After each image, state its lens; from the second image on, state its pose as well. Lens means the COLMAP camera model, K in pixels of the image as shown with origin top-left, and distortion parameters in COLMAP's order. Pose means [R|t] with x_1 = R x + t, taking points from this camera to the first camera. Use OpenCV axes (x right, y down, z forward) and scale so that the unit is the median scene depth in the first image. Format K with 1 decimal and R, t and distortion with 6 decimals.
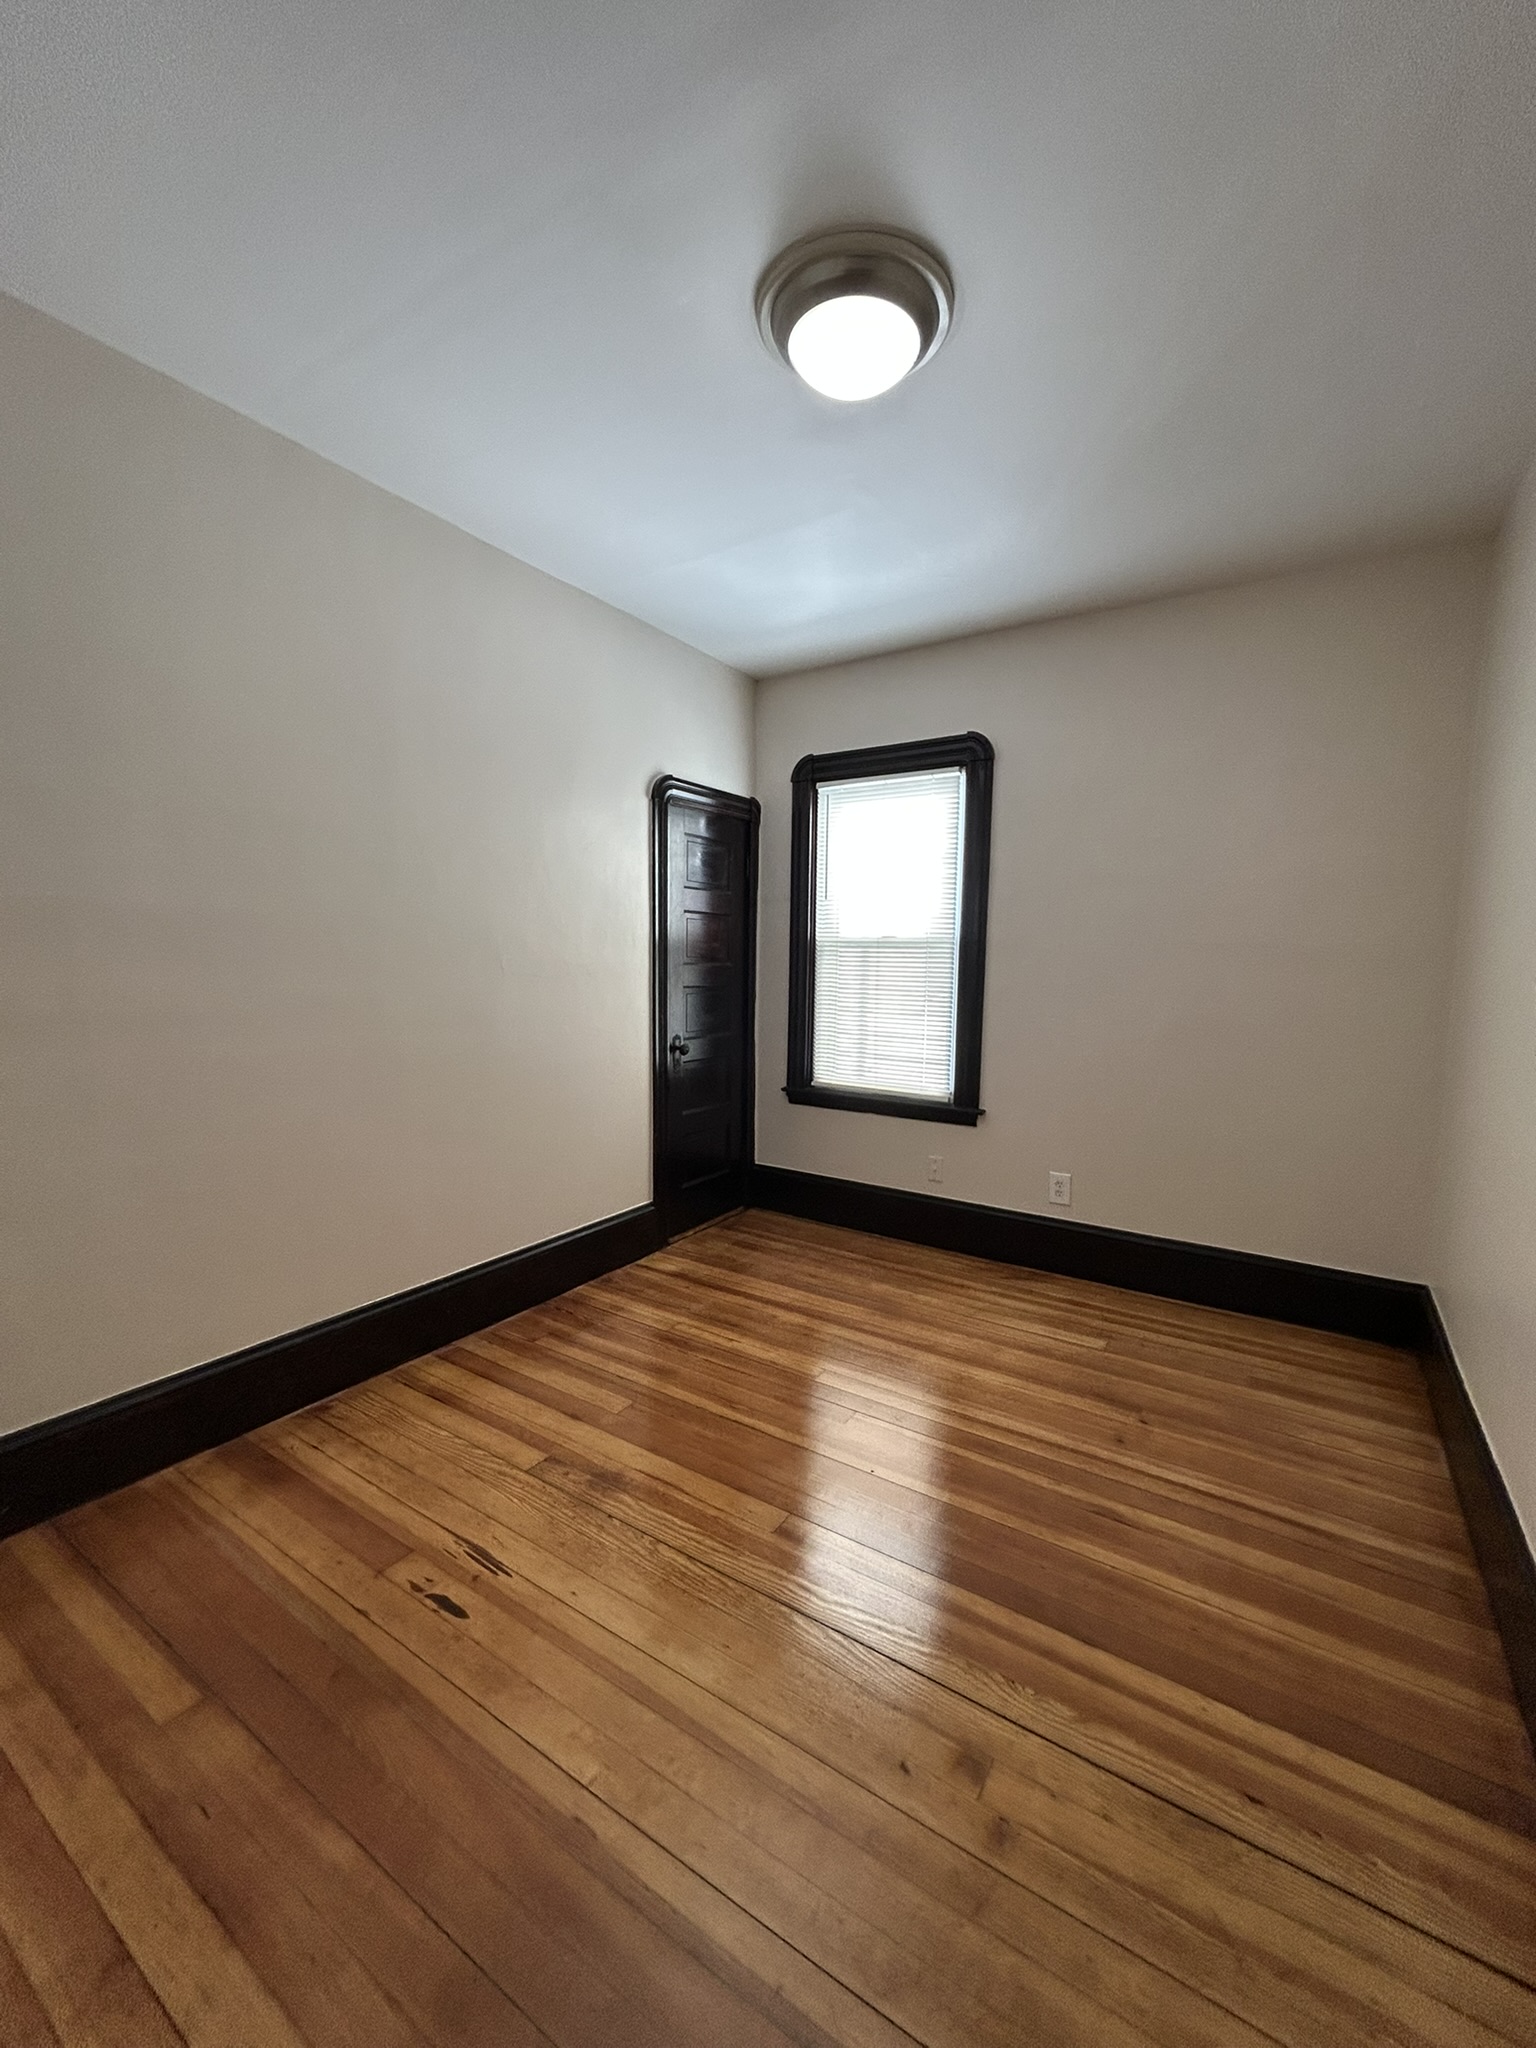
lens RADIAL K [[823.7, 0, 771.5], [0, 823.7, 1017.9], [0, 0, 1]] dist [0.001880, 0.000130]
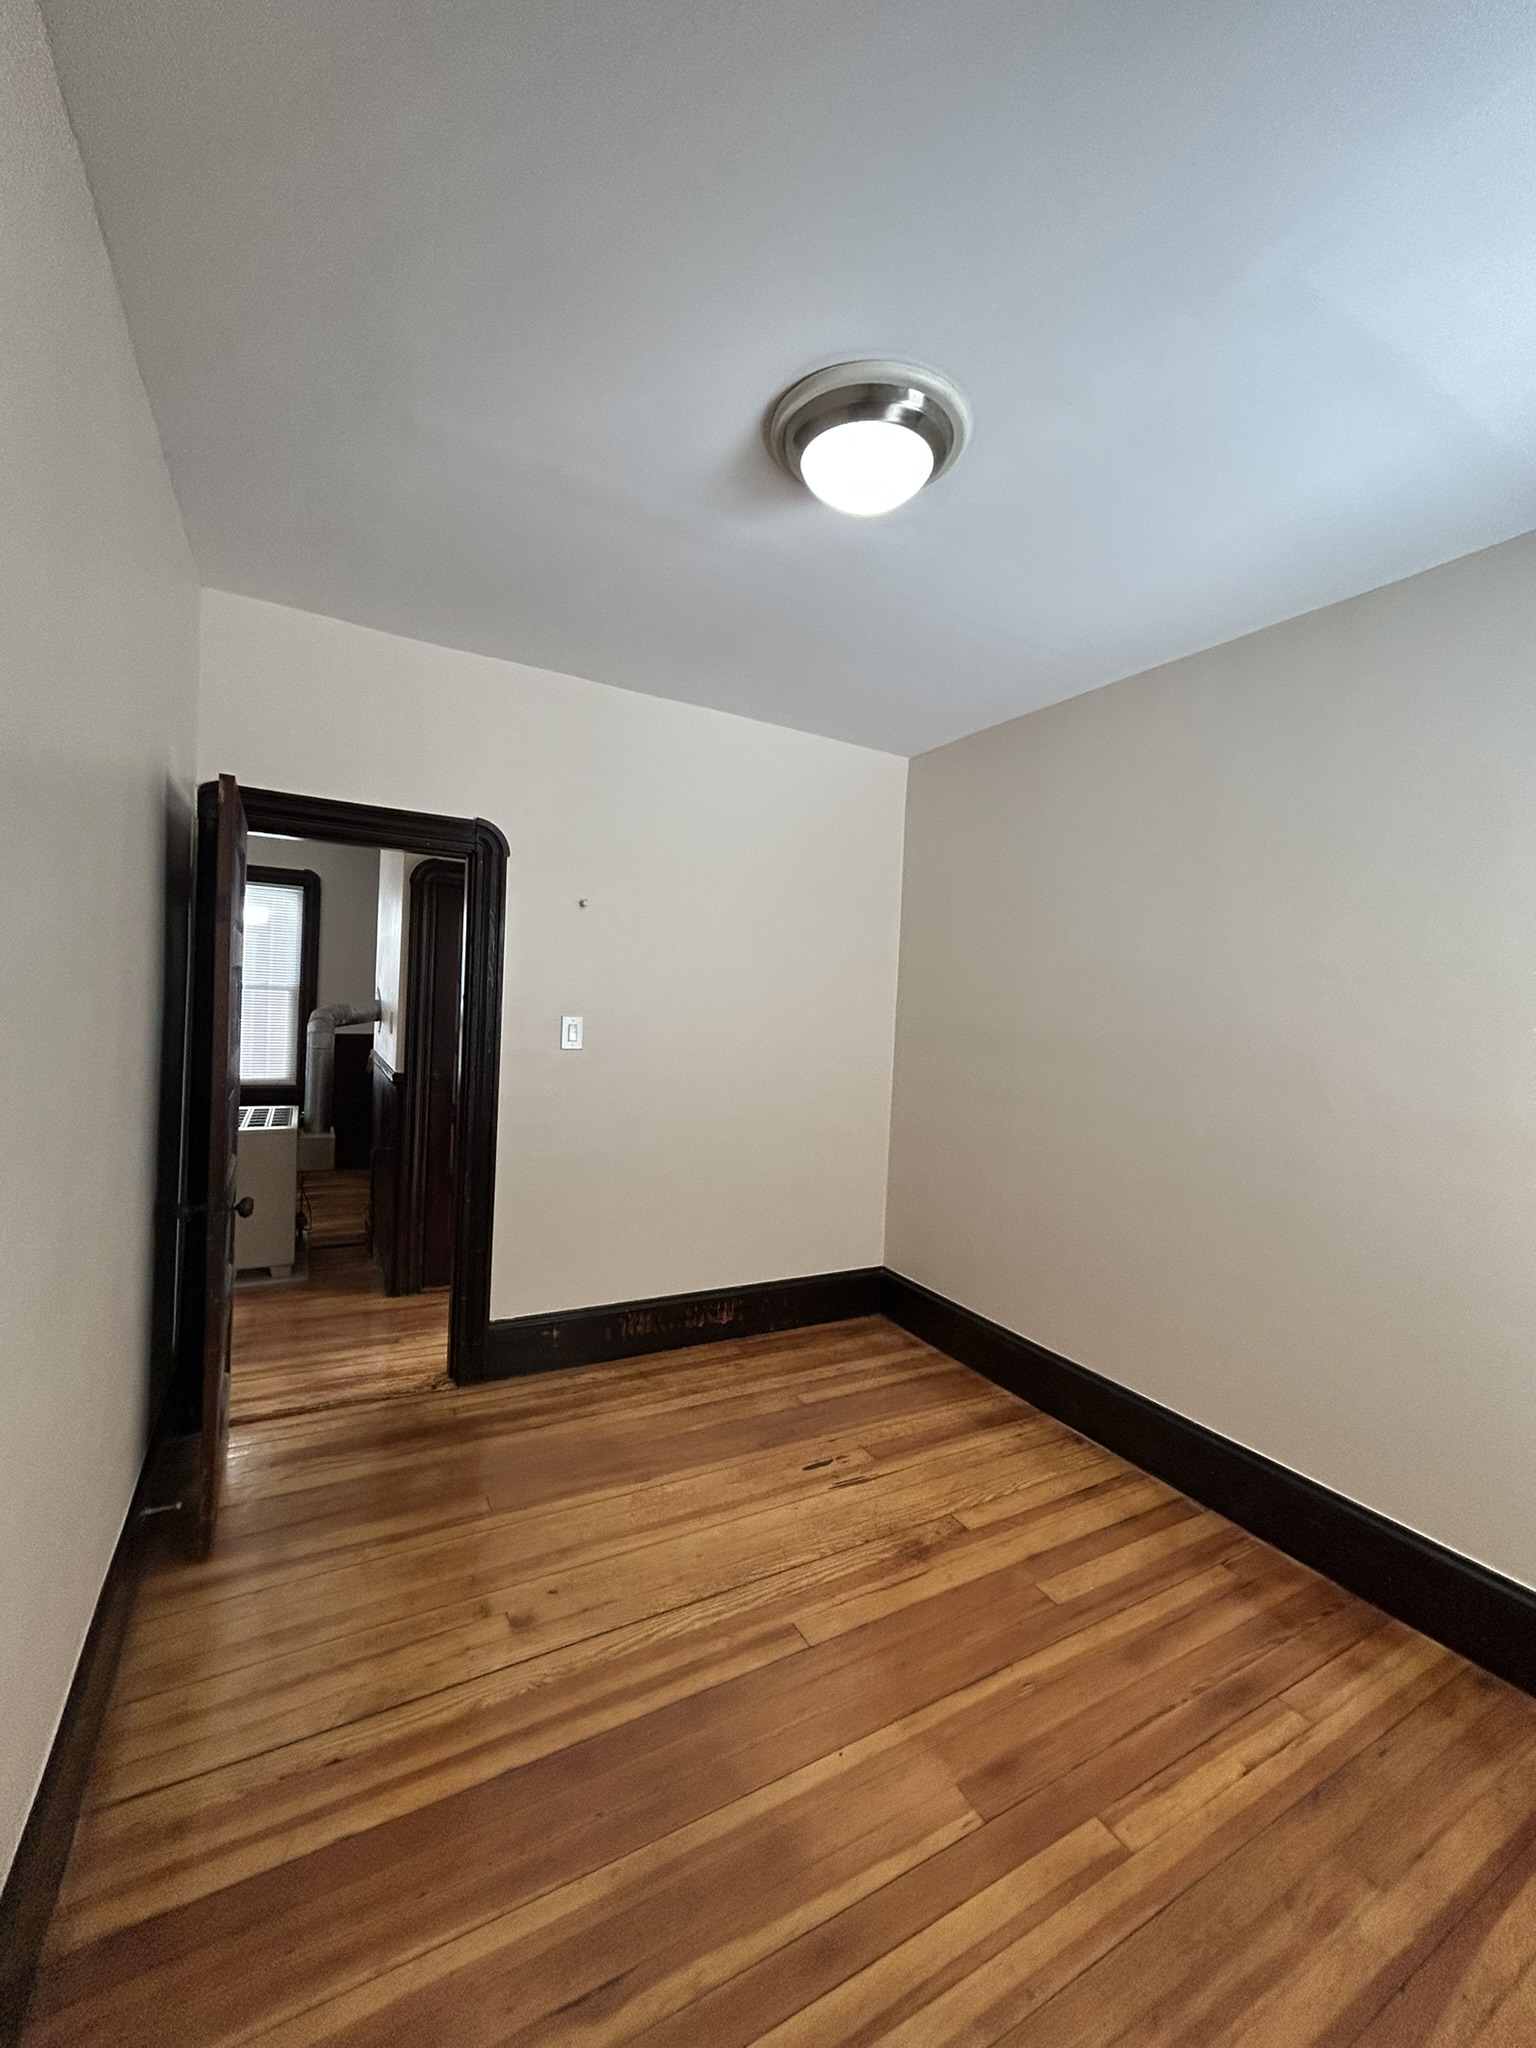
lens RADIAL K [[823.7, 0, 771.5], [0, 823.7, 1017.9], [0, 0, 1]] dist [0.001880, 0.000130]
pose [[-0.459533, -0.024644, -0.887819, 0.961272], [-0.123916, 0.991617, 0.036614, -0.167459], [0.879474, 0.126840, -0.458734, 1.370812]]
